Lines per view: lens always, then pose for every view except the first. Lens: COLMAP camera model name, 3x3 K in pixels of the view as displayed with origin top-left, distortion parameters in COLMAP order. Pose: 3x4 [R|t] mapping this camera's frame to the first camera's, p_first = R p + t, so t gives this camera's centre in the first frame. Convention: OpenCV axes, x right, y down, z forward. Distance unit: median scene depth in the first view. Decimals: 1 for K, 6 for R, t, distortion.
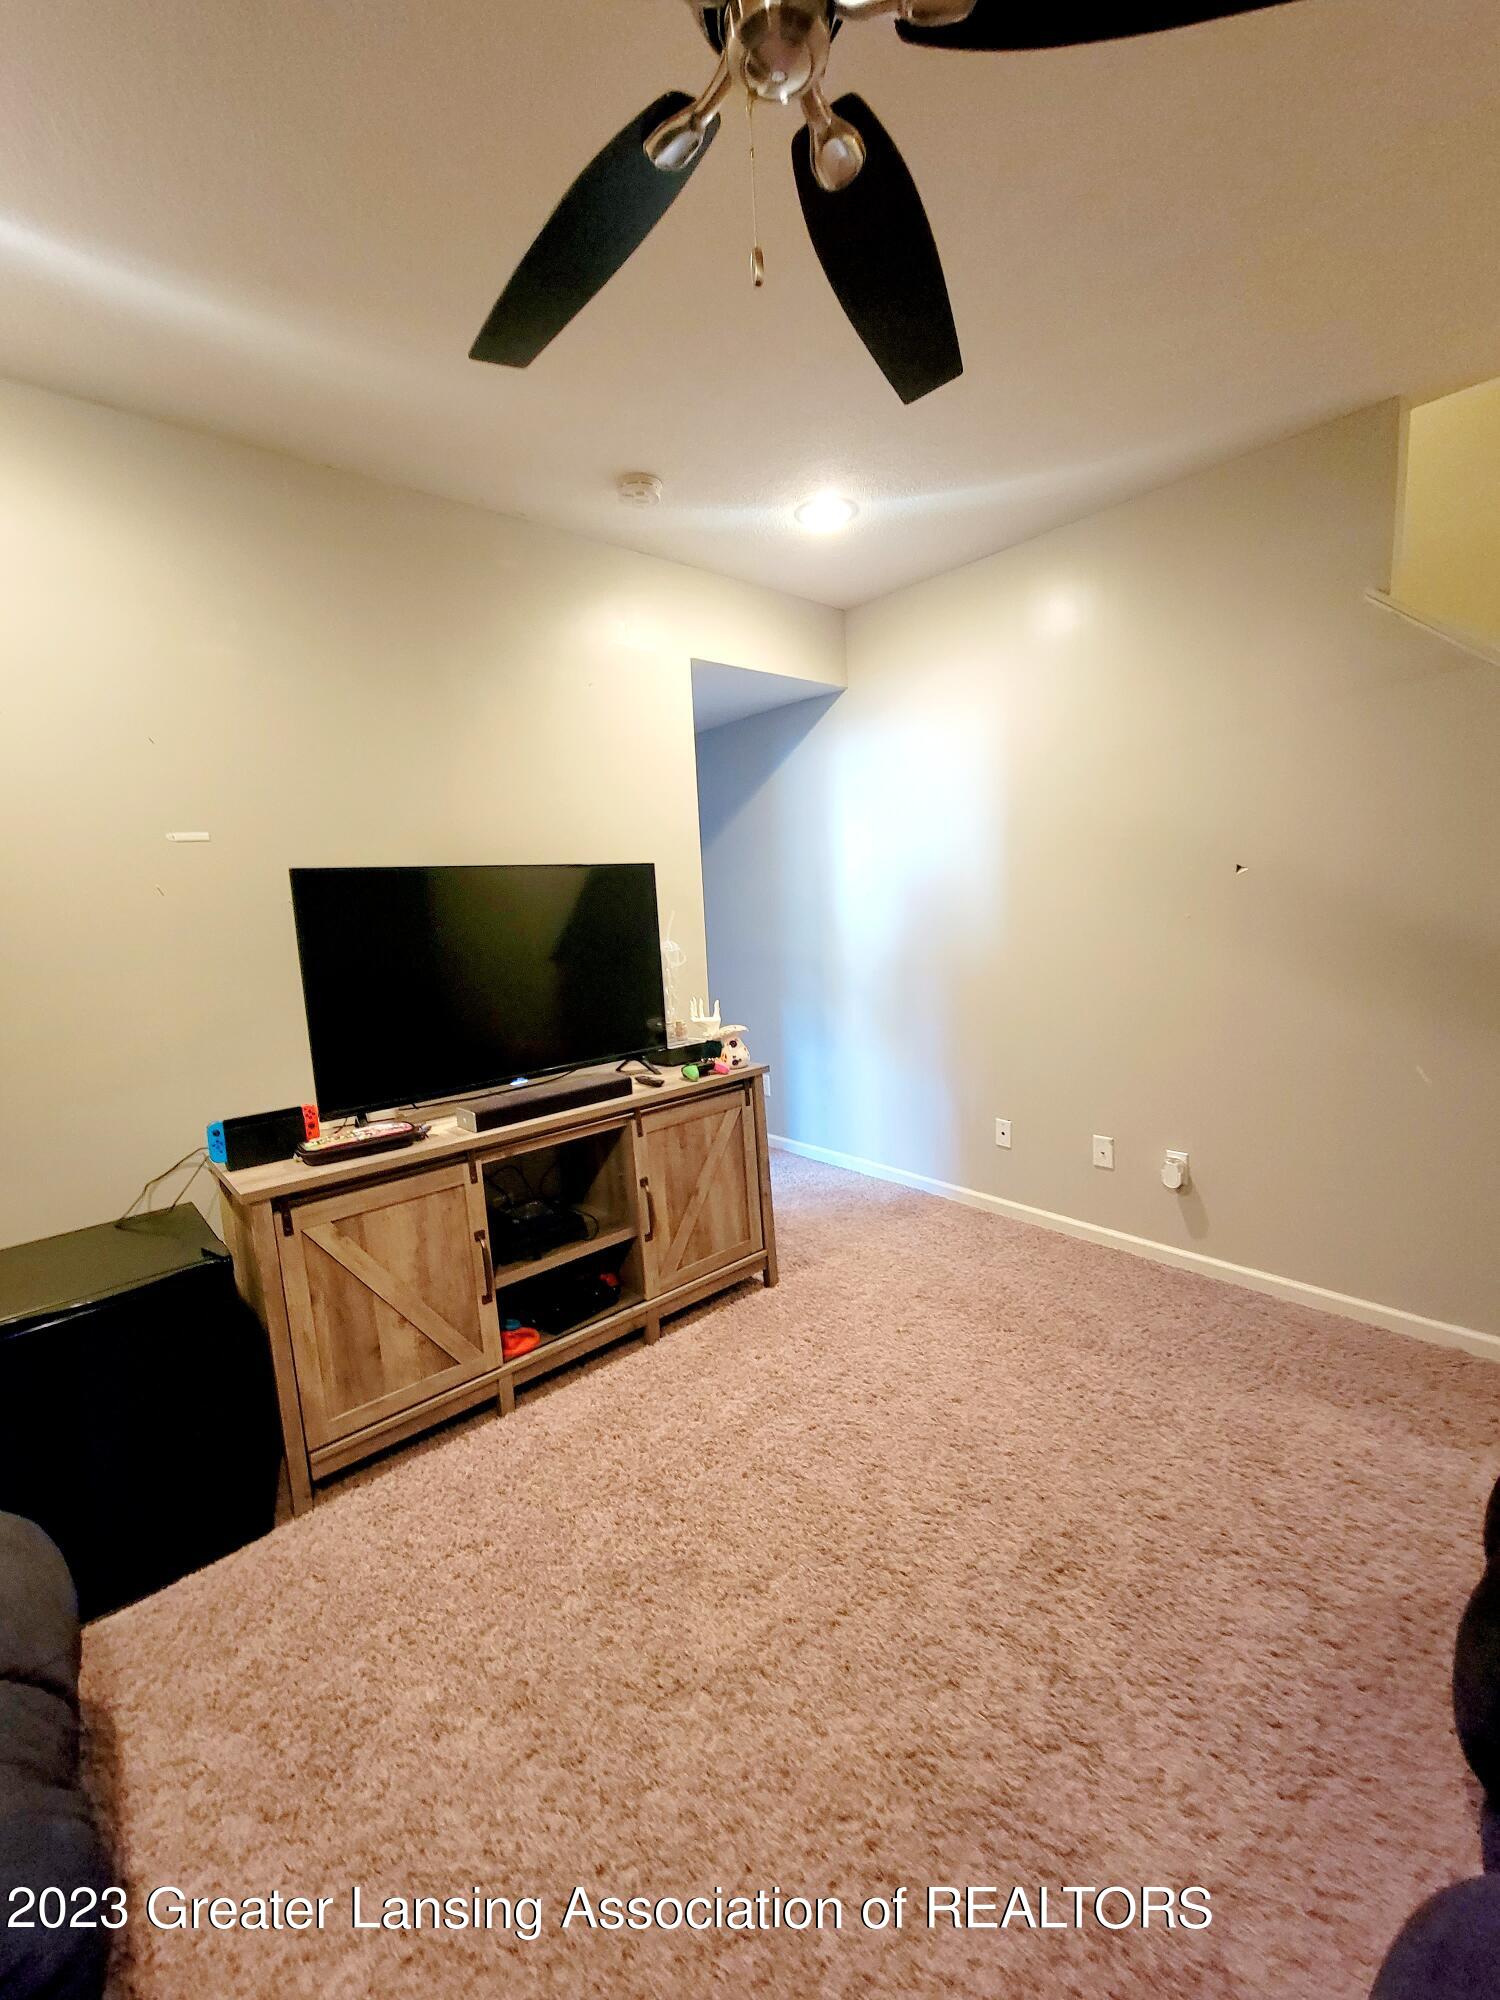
lens RADIAL K [[814.7, 0, 751.0], [0, 814.7, 1004.9], [0, 0, 1]] dist [0.000003, 0.000007]
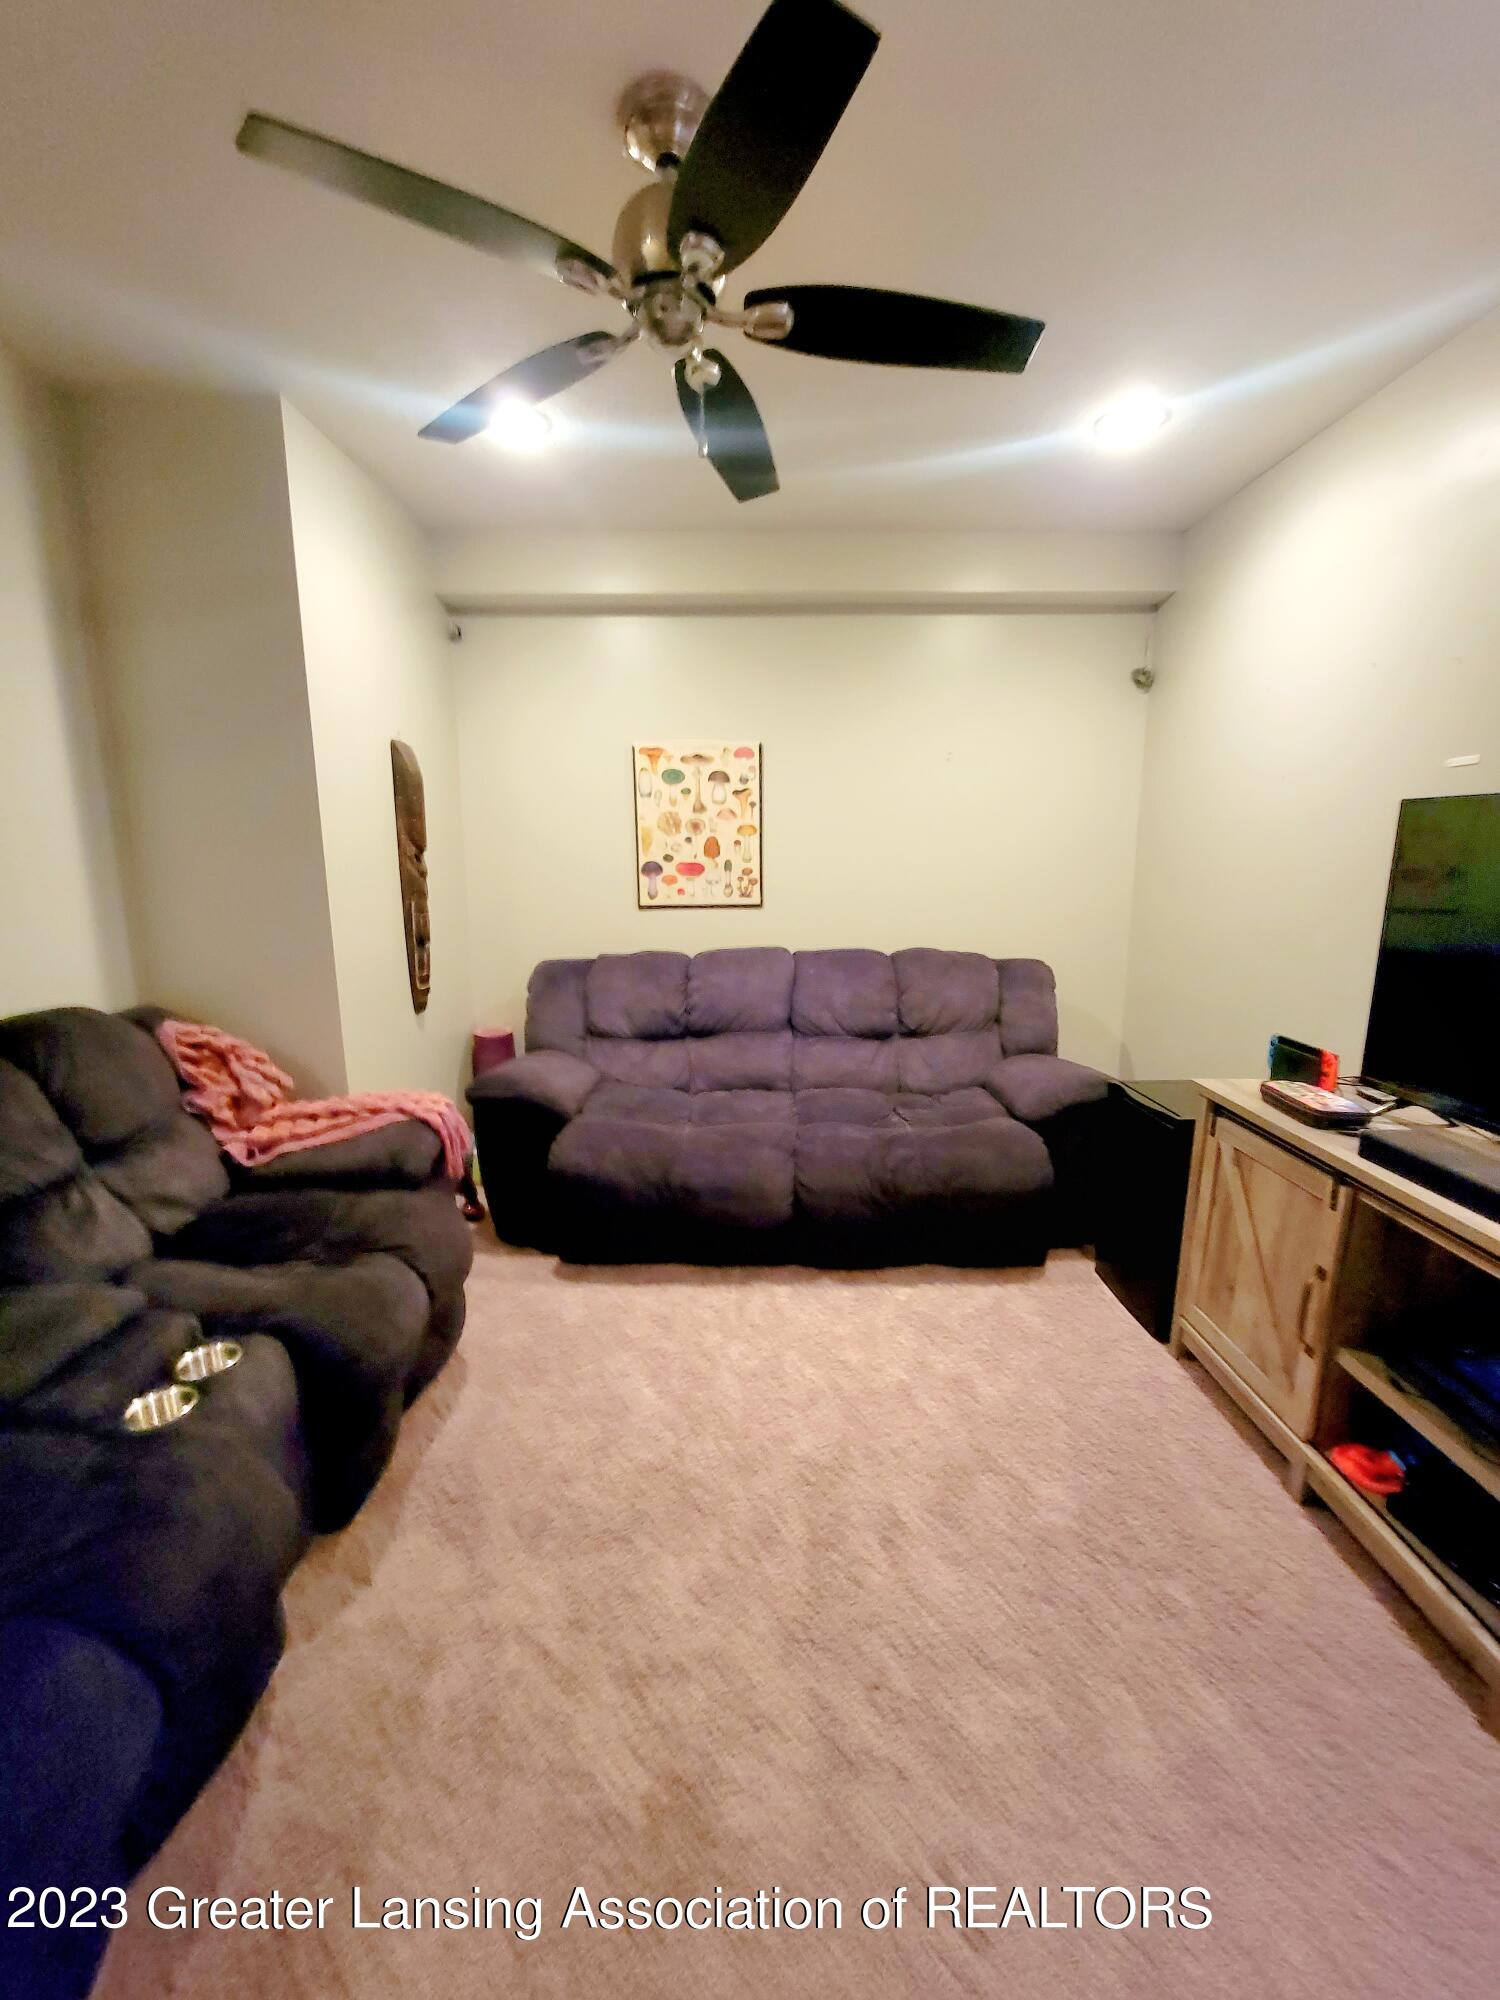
lens RADIAL K [[814.7, 0, 749.6], [0, 814.7, 1005.6], [0, 0, 1]] dist [0.000003, 0.000007]
pose [[-0.653117, 0.194365, -0.731888, 0.580192], [-0.072749, 0.945924, 0.316125, -0.179890], [0.753754, 0.259710, -0.603660, 1.030511]]
